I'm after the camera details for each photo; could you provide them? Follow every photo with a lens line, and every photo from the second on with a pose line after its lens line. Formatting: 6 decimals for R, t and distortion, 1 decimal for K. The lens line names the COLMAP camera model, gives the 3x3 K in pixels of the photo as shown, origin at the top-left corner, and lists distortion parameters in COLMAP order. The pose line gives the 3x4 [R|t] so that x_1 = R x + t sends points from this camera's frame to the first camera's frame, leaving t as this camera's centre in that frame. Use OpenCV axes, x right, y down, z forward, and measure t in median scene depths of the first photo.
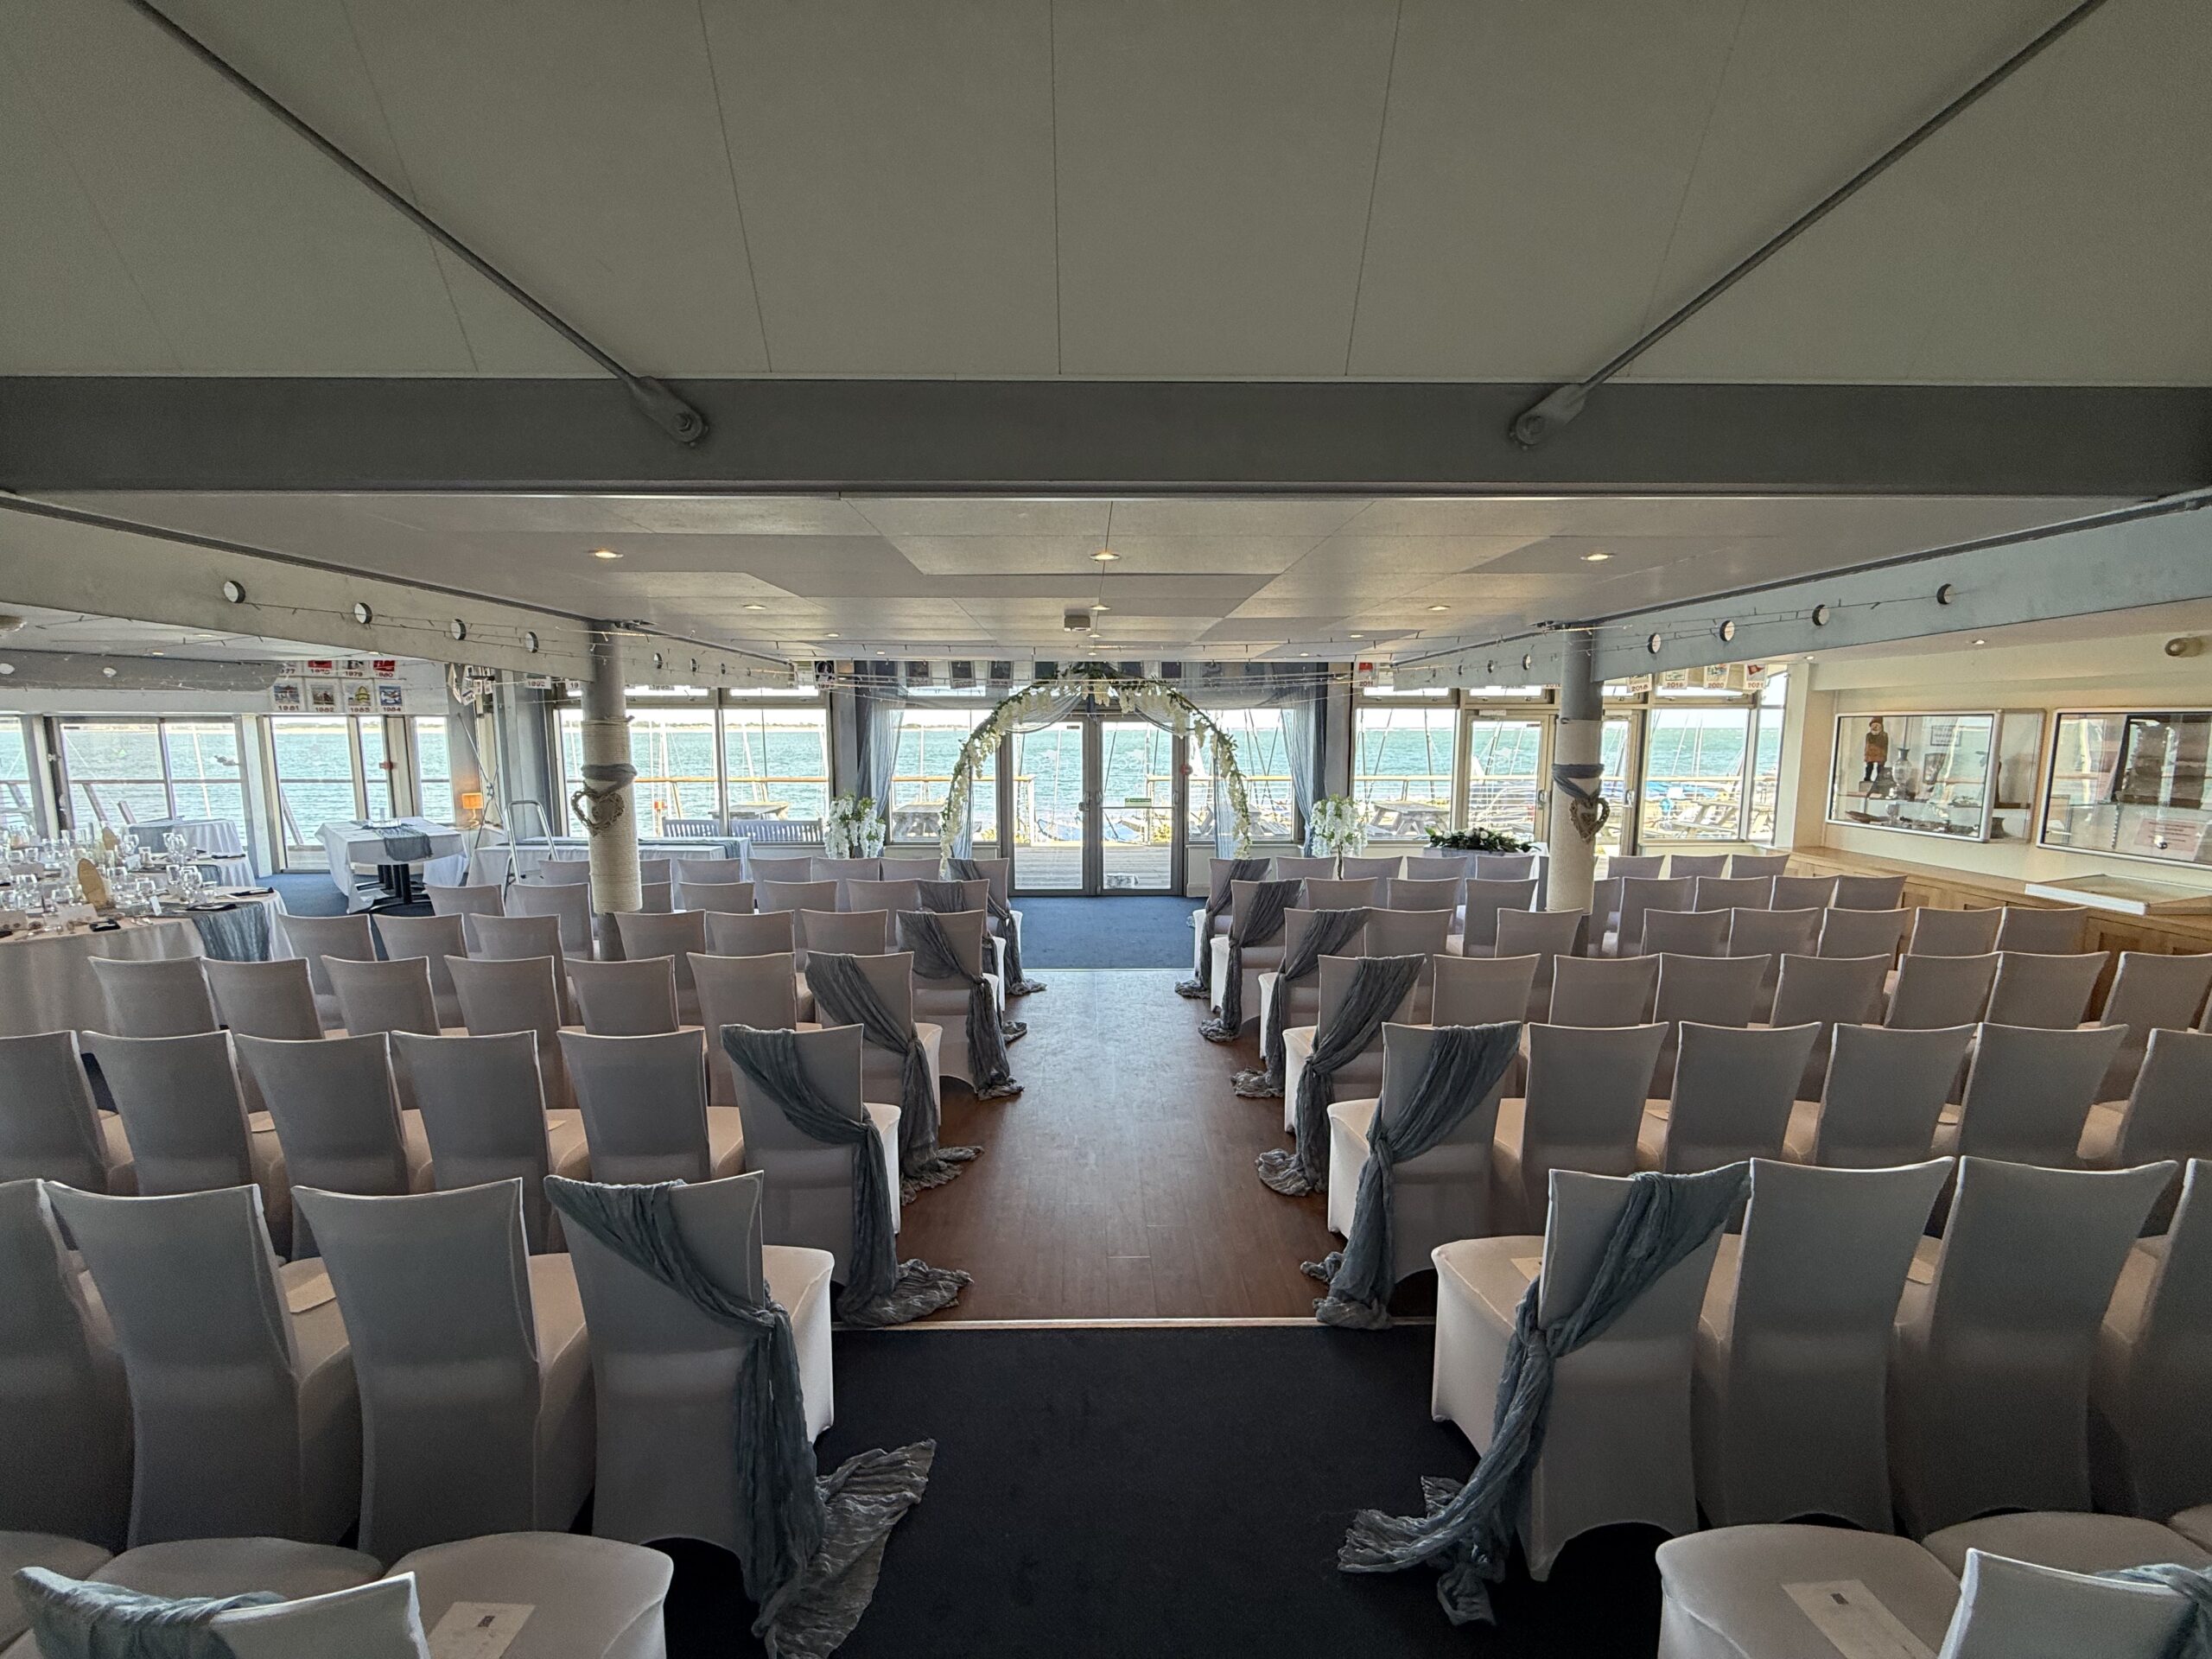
lens RADIAL K [[869.2, 0, 1106.0], [0, 869.2, 829.5], [0, 0, 1]] dist [-0.000573, 0.000035]
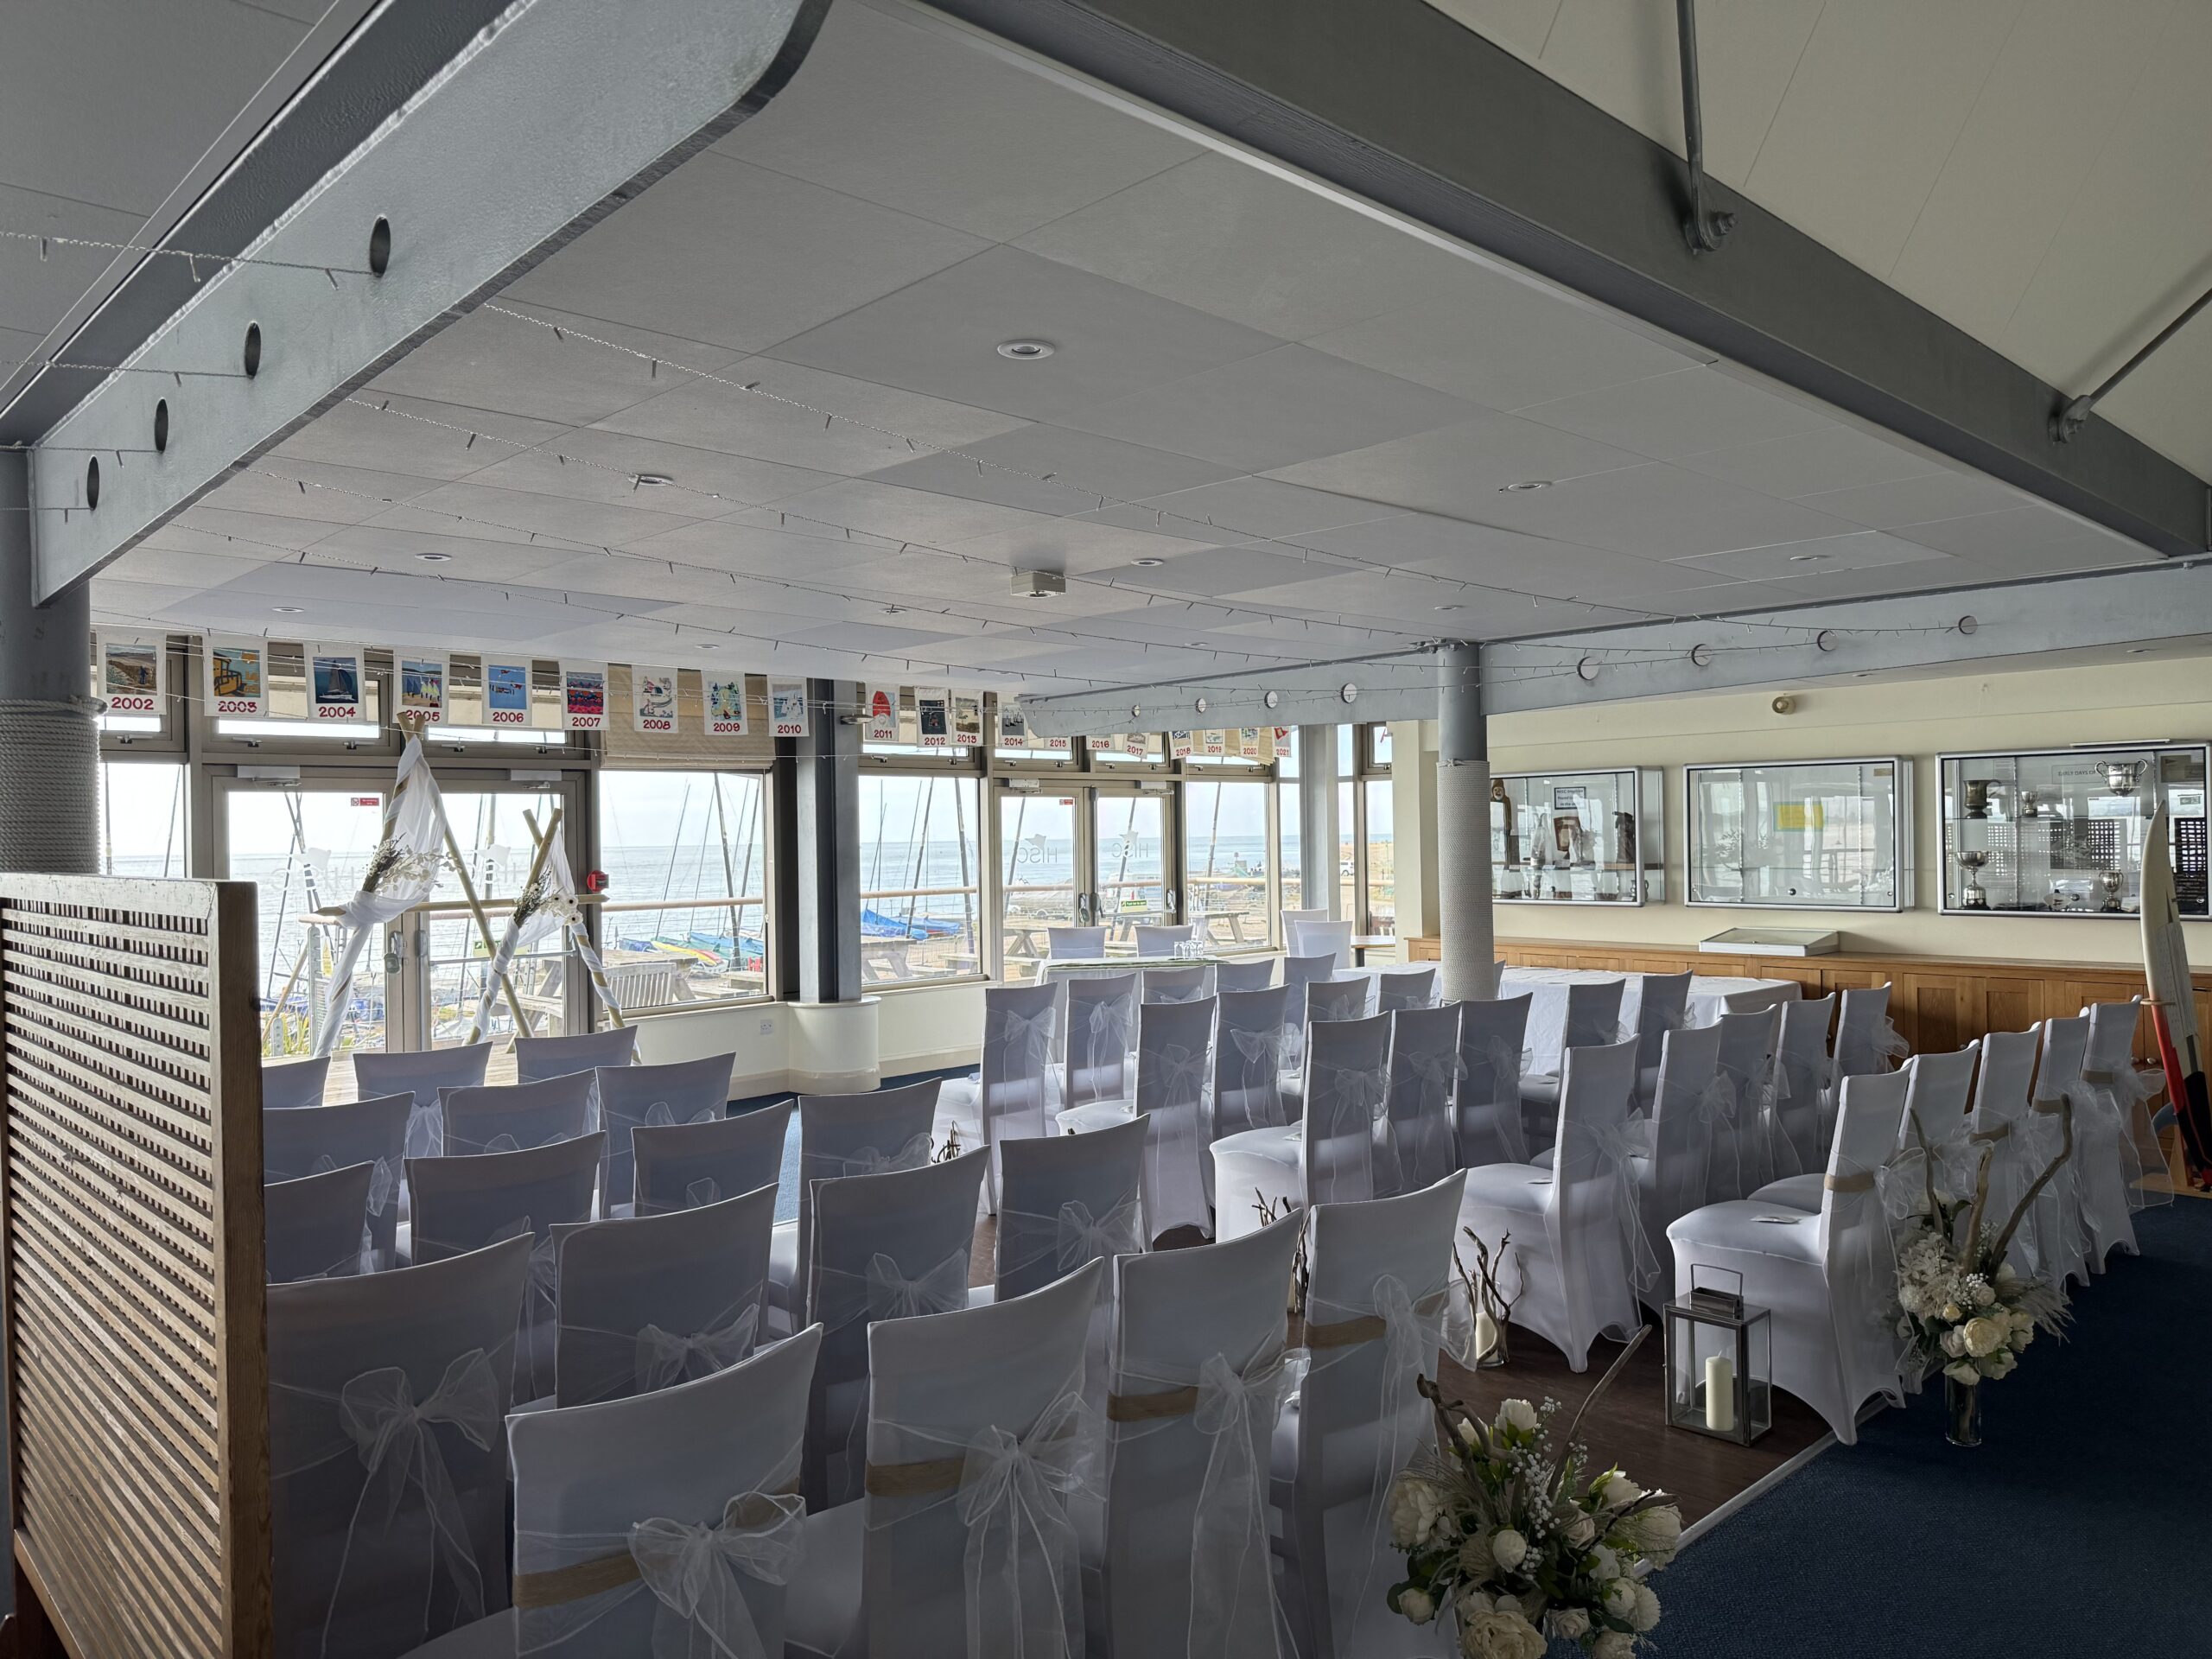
lens RADIAL K [[1544.6, 0, 1106.0], [0, 1544.6, 829.5], [0, 0, 1]] dist [0.044041, -0.002419]
pose [[0.742003, -0.011494, 0.670298, -0.320972], [0.097203, 0.991132, -0.090606, 0.016675], [-0.663312, 0.132385, 0.736540, 0.076883]]
